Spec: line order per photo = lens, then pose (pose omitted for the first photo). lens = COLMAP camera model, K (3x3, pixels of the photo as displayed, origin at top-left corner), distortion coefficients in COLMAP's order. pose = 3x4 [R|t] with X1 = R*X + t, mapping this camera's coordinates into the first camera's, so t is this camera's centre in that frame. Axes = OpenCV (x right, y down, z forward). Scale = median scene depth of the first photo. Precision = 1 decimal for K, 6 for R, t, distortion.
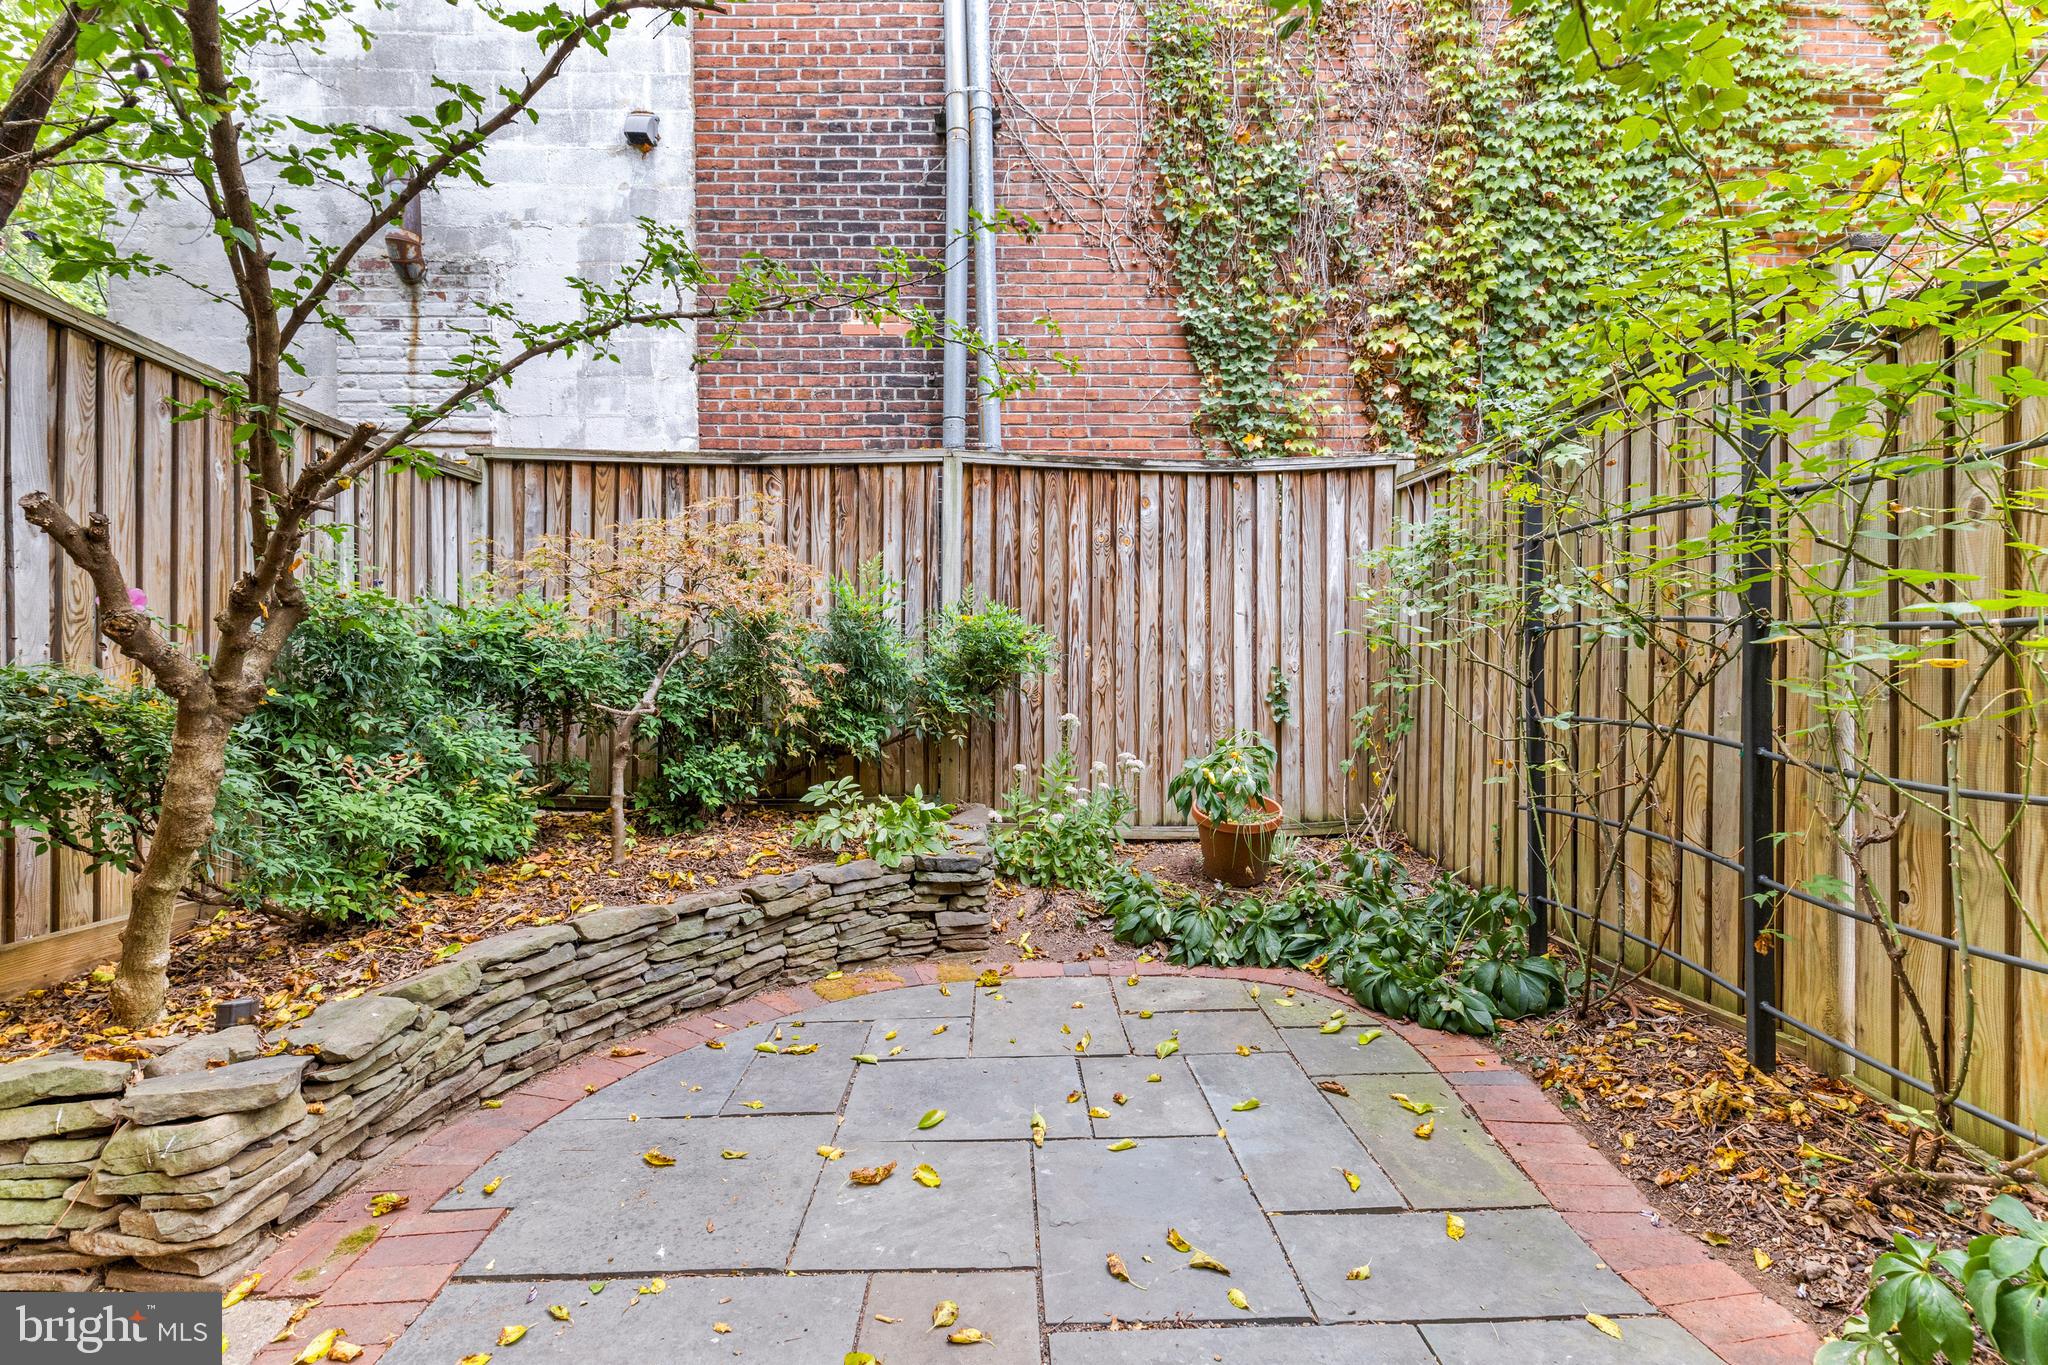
lens RADIAL K [[924.4, 0, 1018.0], [0, 924.4, 687.2], [0, 0, 1]] dist [0.003690, -0.002028]
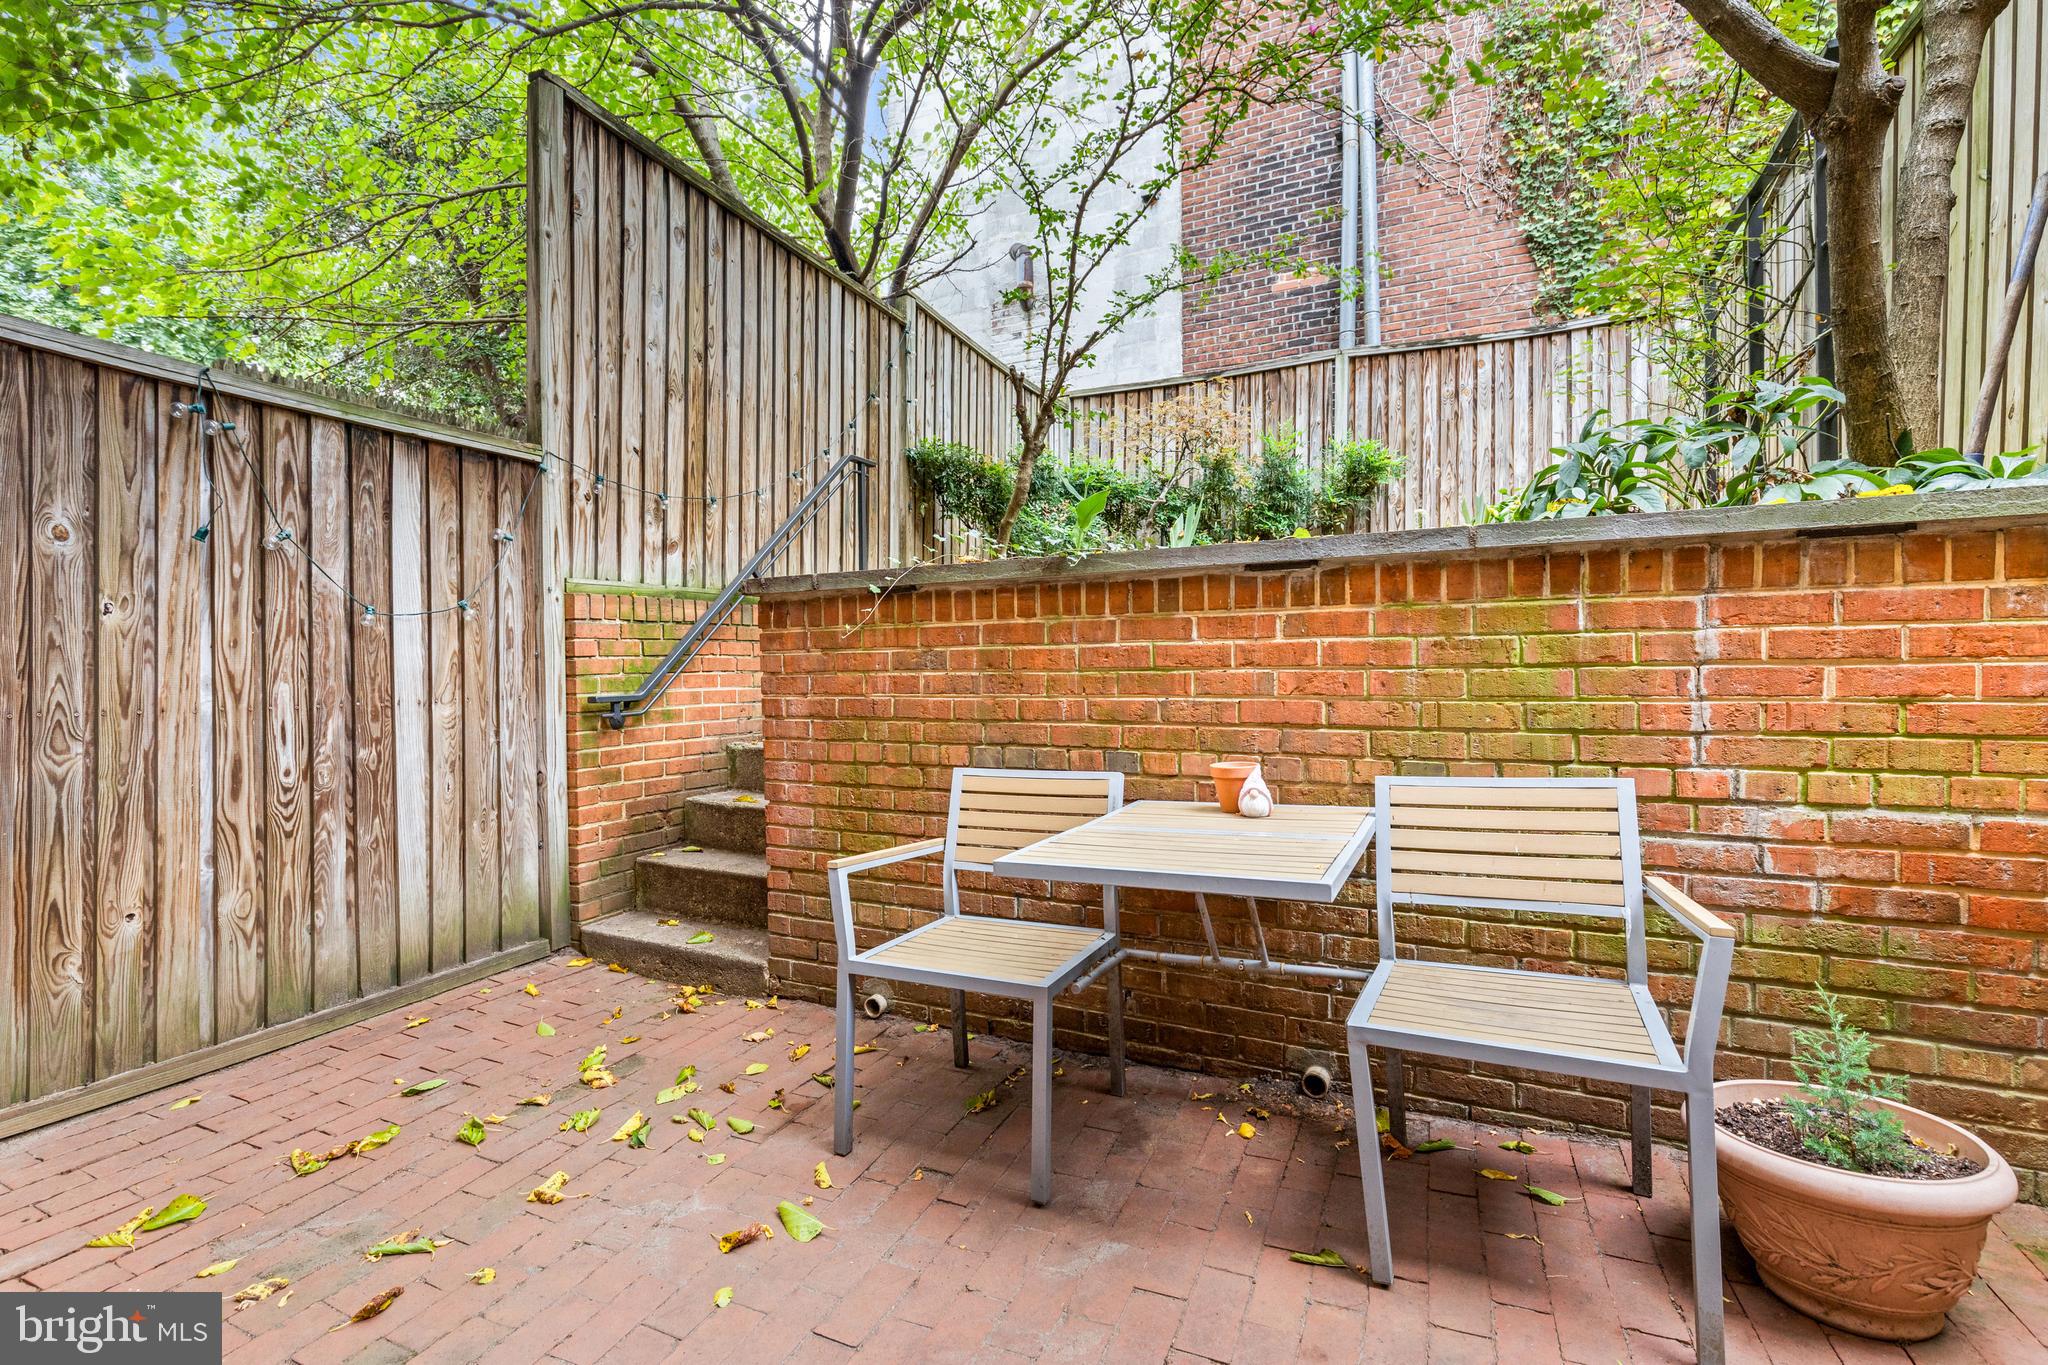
lens RADIAL K [[924.4, 0, 1009.5], [0, 924.4, 680.9], [0, 0, 1]] dist [0.003690, -0.002028]
pose [[0.881705, 0.003548, -0.471787, 0.161345], [-0.004895, 0.999987, -0.001627, 0.286828], [0.471775, 0.003744, 0.881711, -0.596838]]
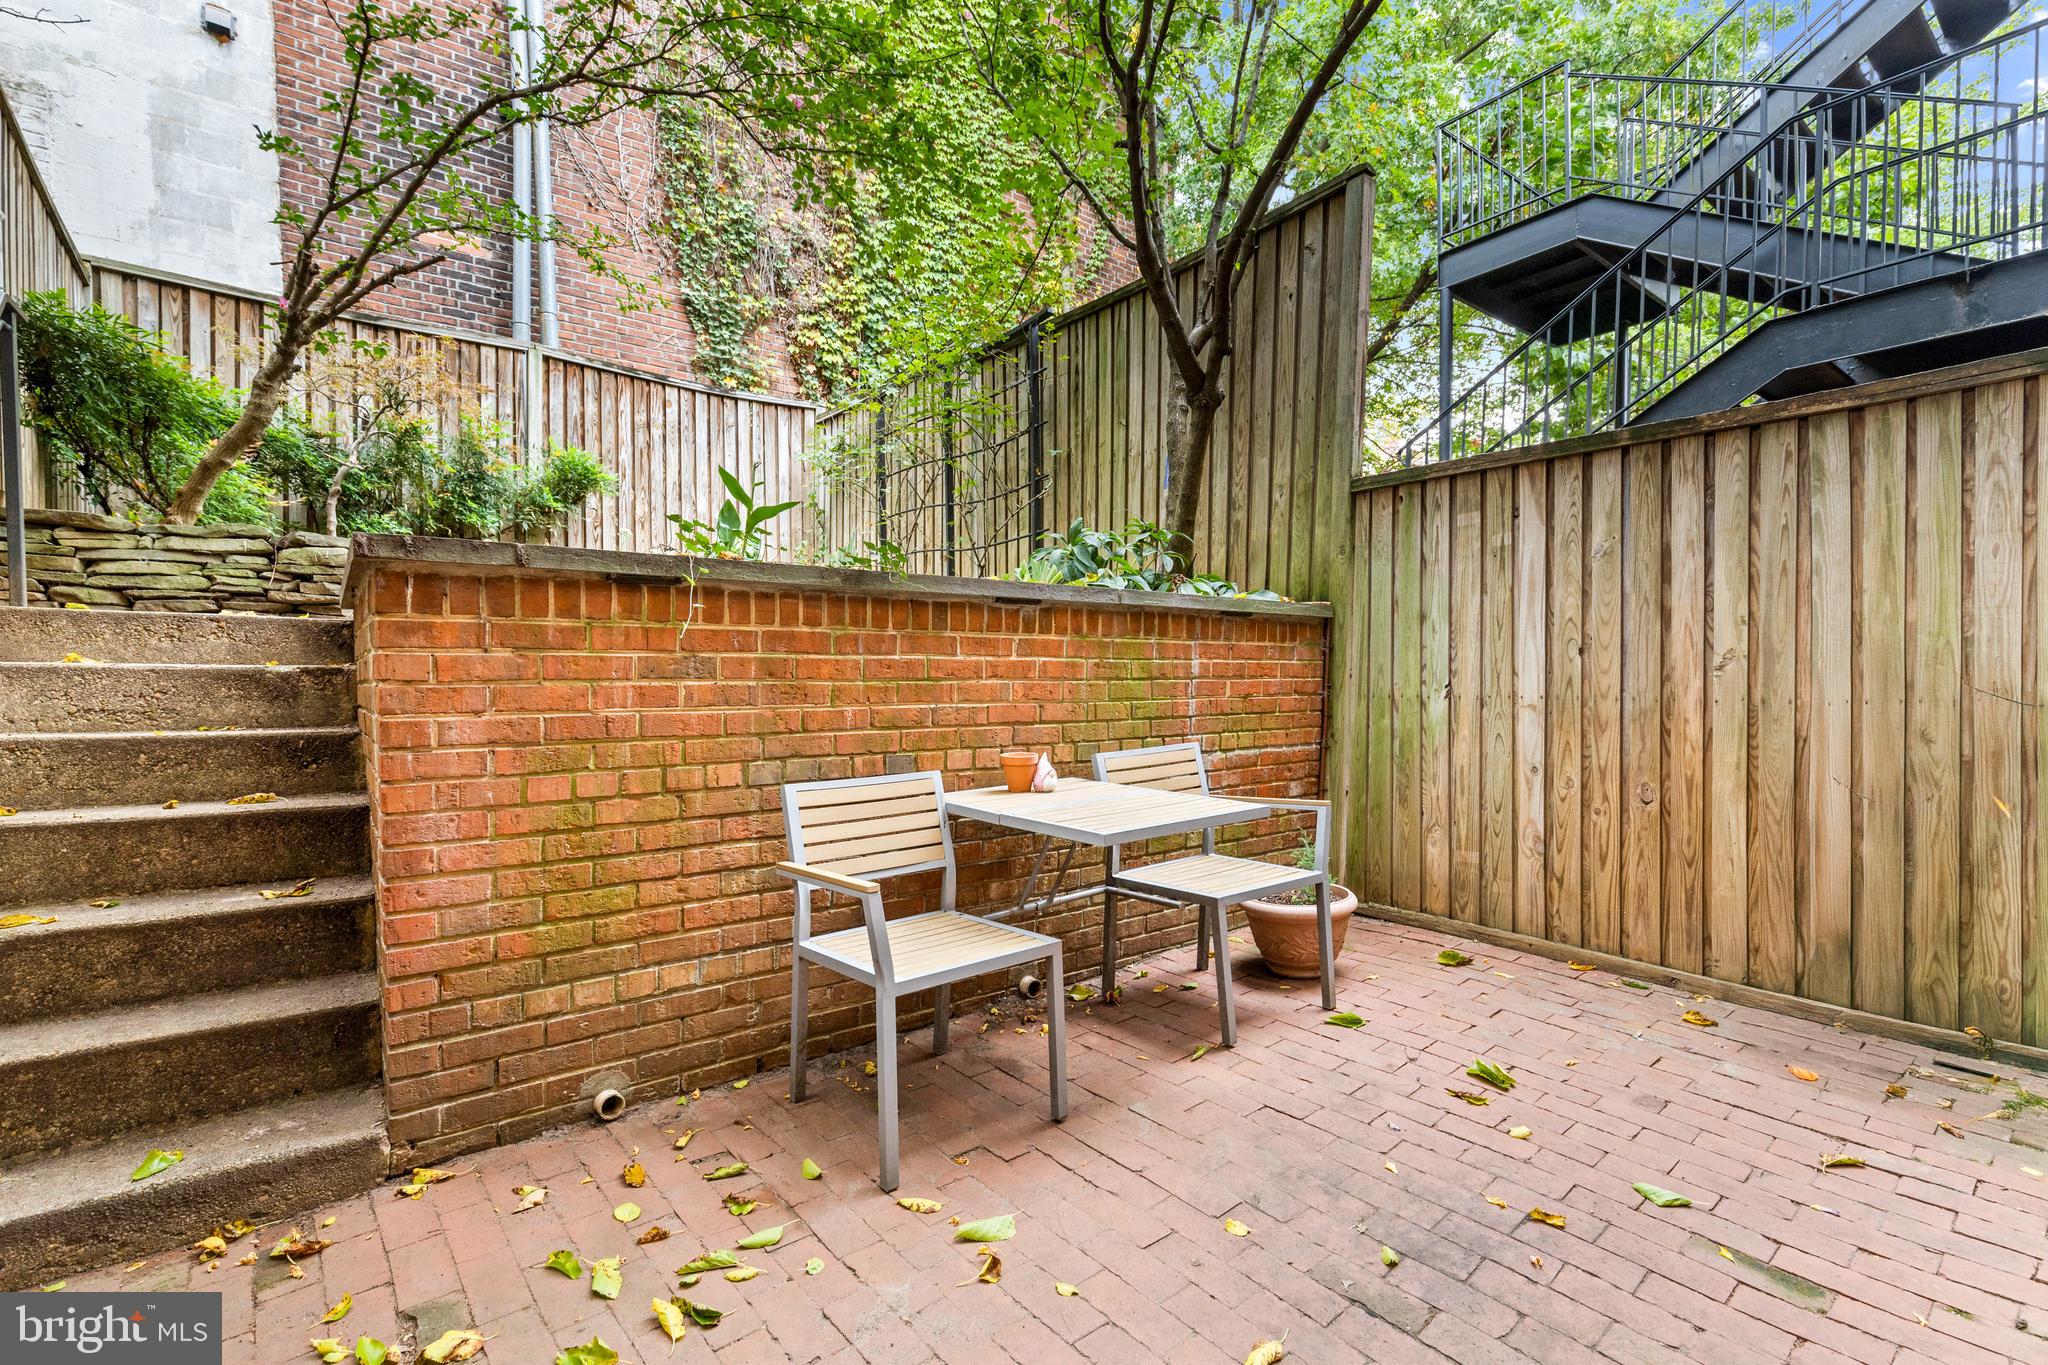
lens RADIAL K [[924.4, 0, 1024.3], [0, 924.4, 710.5], [0, 0, 1]] dist [0.003690, -0.002028]
pose [[0.805139, -0.016260, 0.592863, -0.303976], [0.008378, 0.999836, 0.016044, 0.289682], [-0.593027, -0.007951, 0.805143, -0.614494]]
